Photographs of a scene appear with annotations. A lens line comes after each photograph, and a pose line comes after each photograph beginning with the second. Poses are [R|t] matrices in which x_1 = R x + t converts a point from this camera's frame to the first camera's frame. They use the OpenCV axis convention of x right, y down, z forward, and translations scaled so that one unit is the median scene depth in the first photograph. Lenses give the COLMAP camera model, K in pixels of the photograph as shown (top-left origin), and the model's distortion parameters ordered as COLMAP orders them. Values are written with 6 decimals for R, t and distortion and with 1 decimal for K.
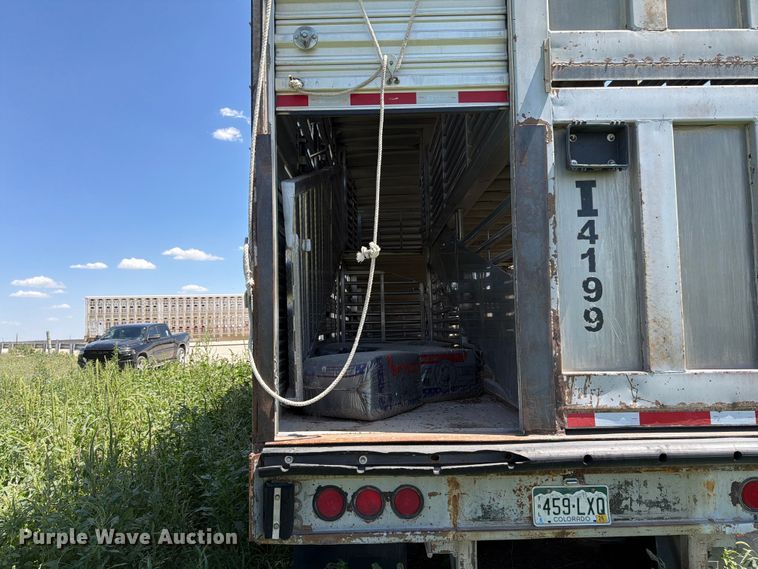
lens RADIAL K [[542.2, 0, 374.4], [0, 542.2, 287.0], [0, 0, 1]] dist [0.044146, -0.060012]
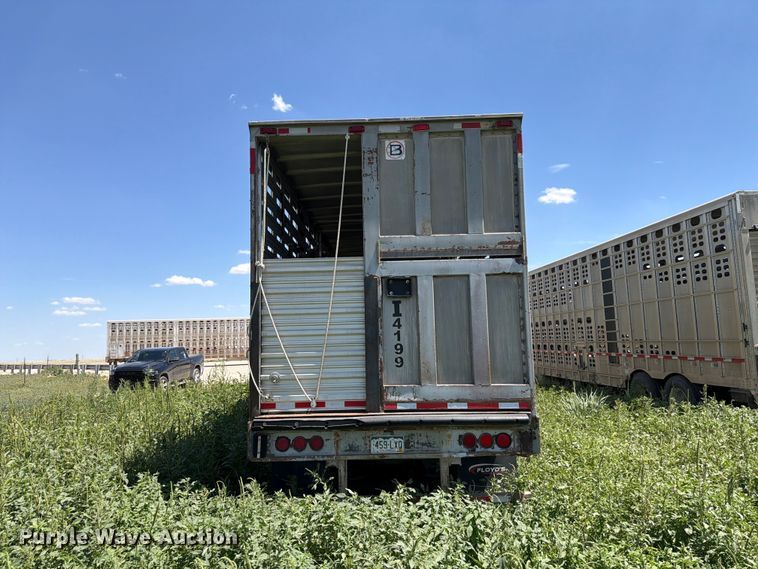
lens RADIAL K [[542.2, 0, 372.5], [0, 542.2, 270.1], [0, 0, 1]] dist [0.044146, -0.060012]
pose [[0.999770, -0.004829, -0.020912, 0.347407], [0.003470, 0.997911, -0.064508, -0.182834], [0.021180, 0.064421, 0.997698, -1.322802]]
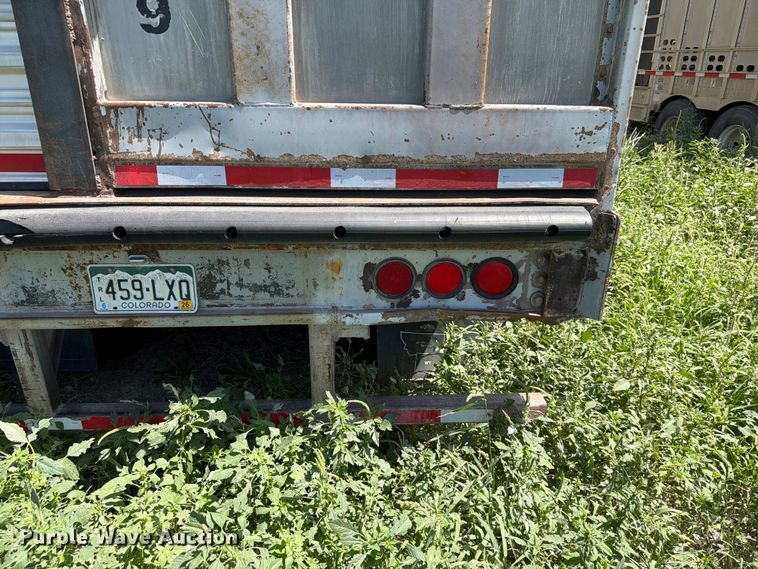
lens RADIAL K [[542.2, 0, 364.7], [0, 542.2, 288.1], [0, 0, 1]] dist [0.044146, -0.060012]
pose [[0.999014, 0.010953, 0.043025, 0.626567], [-0.028694, 0.898785, 0.437451, 0.064677], [-0.033879, -0.438254, 0.898213, 0.320833]]
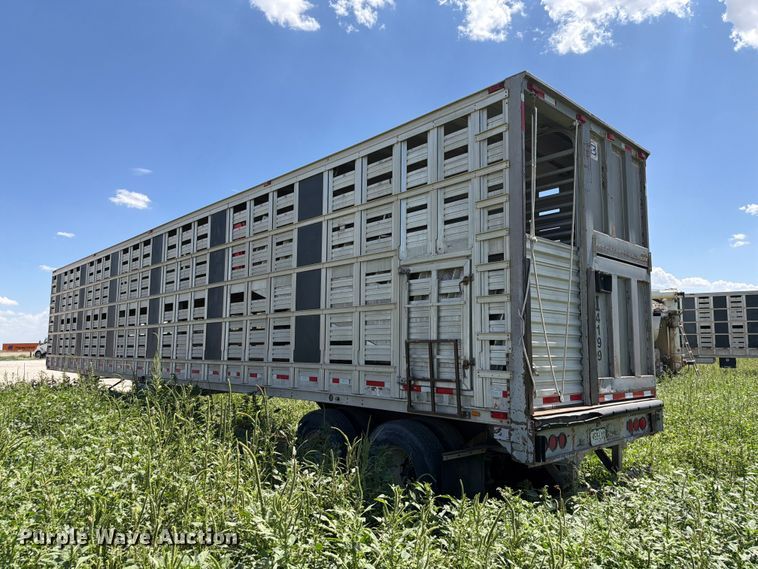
lens RADIAL K [[542.2, 0, 378.2], [0, 542.2, 277.0], [0, 0, 1]] dist [0.044146, -0.060012]
pose [[0.726533, 0.114510, 0.677523, -1.970865], [-0.070782, 0.993243, -0.091969, 0.008336], [-0.683476, 0.018862, 0.729729, -0.071038]]
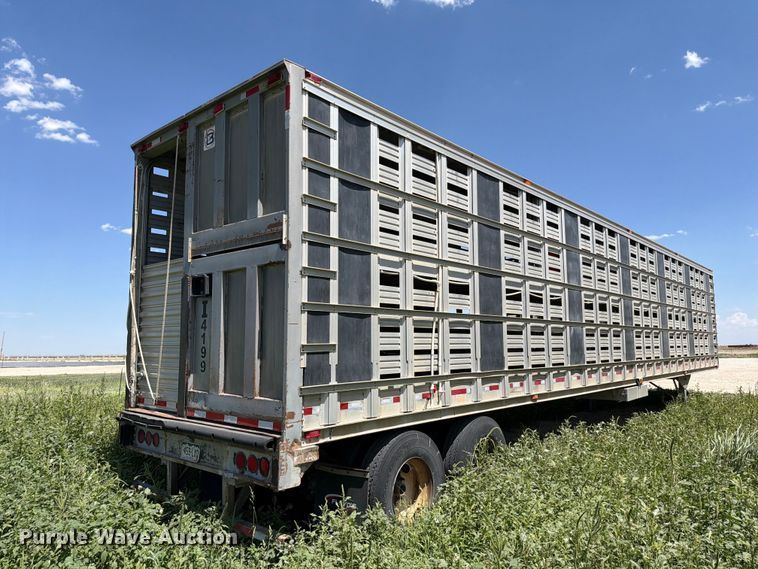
lens RADIAL K [[542.2, 0, 384.1], [0, 542.2, 286.4], [0, 0, 1]] dist [0.044146, -0.060012]
pose [[0.744743, -0.051846, -0.665334, 2.419761], [0.024997, 0.998445, -0.049824, -0.132759], [0.666883, 0.020475, 0.744881, -0.124710]]
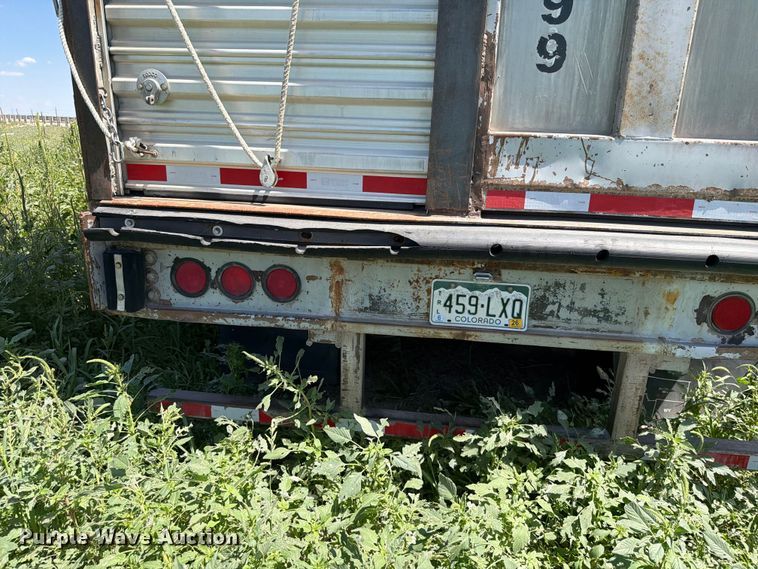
lens RADIAL K [[542.2, 0, 372.2], [0, 542.2, 287.0], [0, 0, 1]] dist [0.044146, -0.060012]
pose [[0.990940, 0.084227, -0.104611, 0.284541], [-0.040460, 0.929942, 0.365474, 0.092003], [0.128065, -0.357930, 0.924924, 0.255338]]
